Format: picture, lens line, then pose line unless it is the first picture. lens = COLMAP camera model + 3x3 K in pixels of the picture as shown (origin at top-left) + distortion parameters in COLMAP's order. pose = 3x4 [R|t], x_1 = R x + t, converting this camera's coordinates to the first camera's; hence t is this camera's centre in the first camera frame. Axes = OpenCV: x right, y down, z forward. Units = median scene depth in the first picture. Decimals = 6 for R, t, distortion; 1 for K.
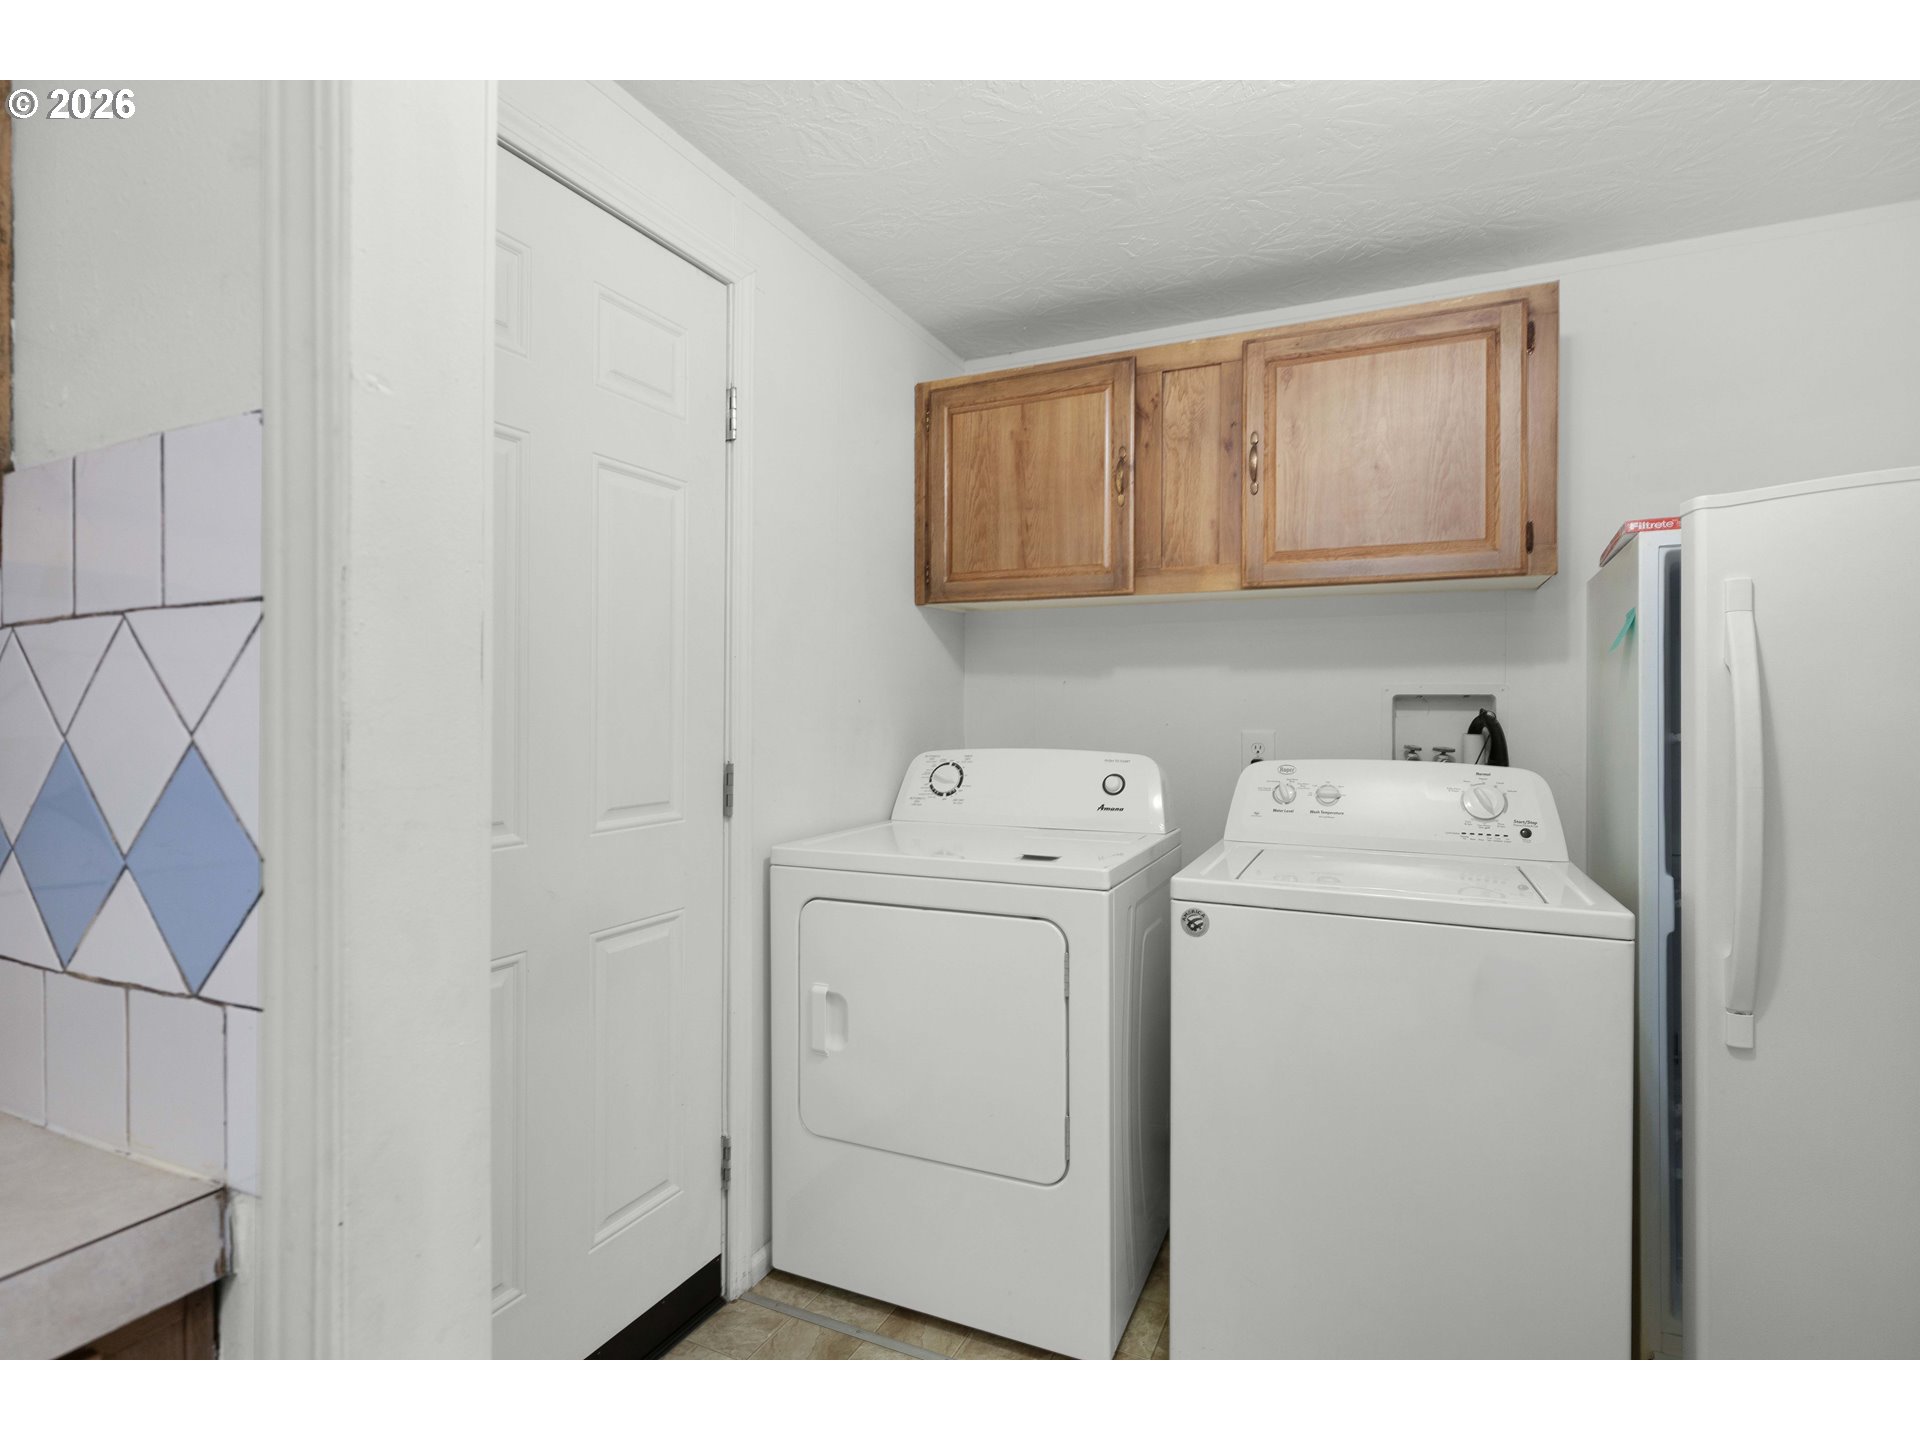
lens RADIAL K [[971.8, 0, 962.1], [0, 971.8, 710.4], [0, 0, 1]] dist [-0.000441, 0.000623]
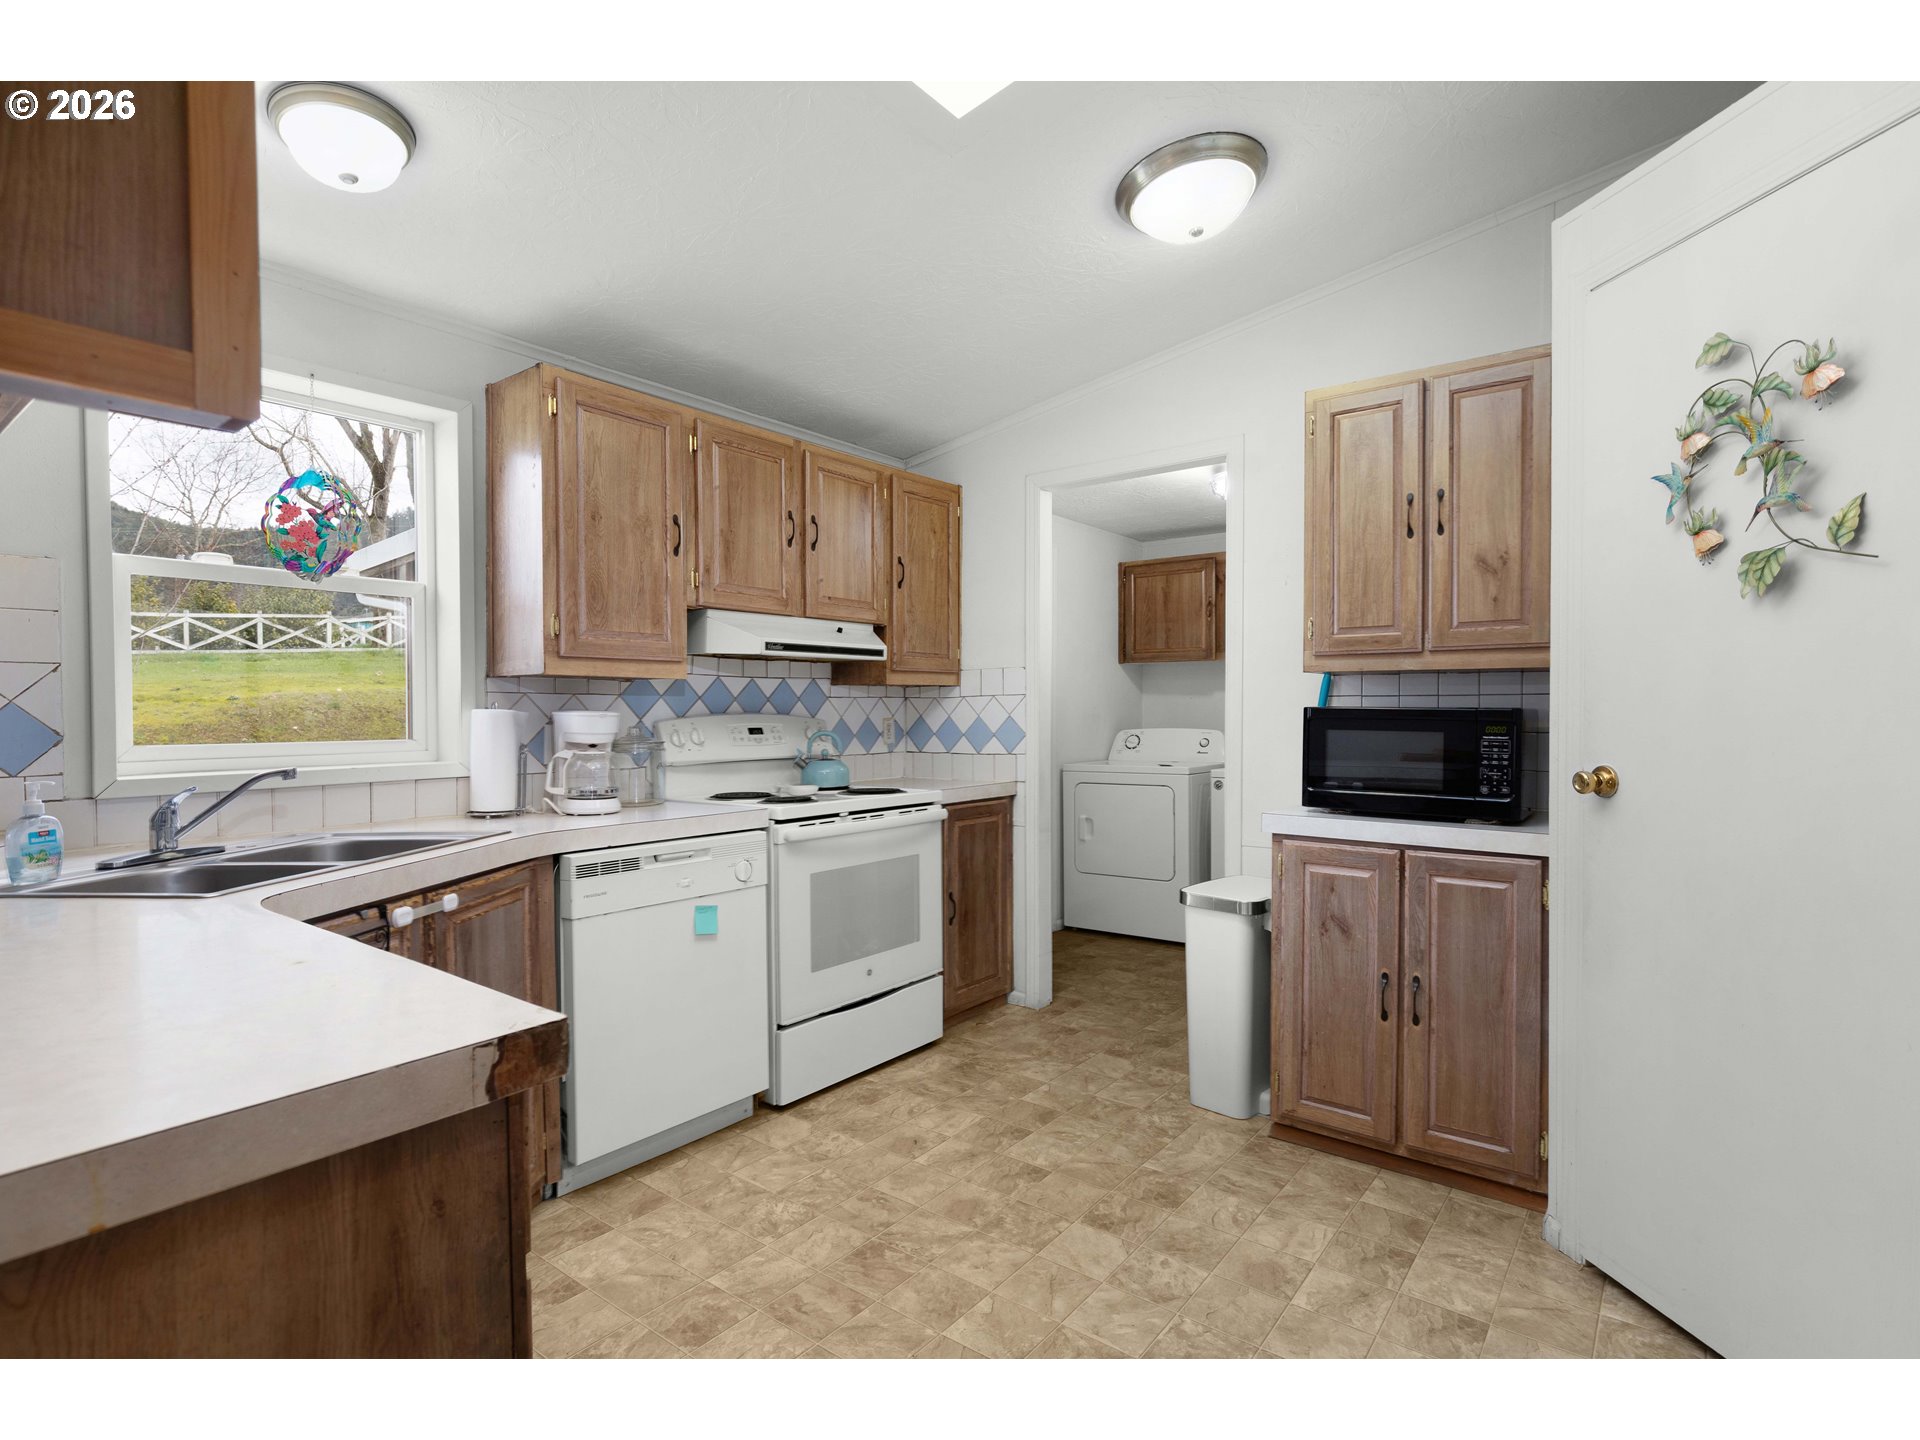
lens RADIAL K [[971.8, 0, 959.3], [0, 971.8, 717.4], [0, 0, 1]] dist [-0.000441, 0.000623]
pose [[0.977354, -0.002850, -0.211592, 0.067610], [0.003355, 0.999992, 0.002027, 0.007138], [0.211585, -0.002691, 0.977356, -1.296600]]
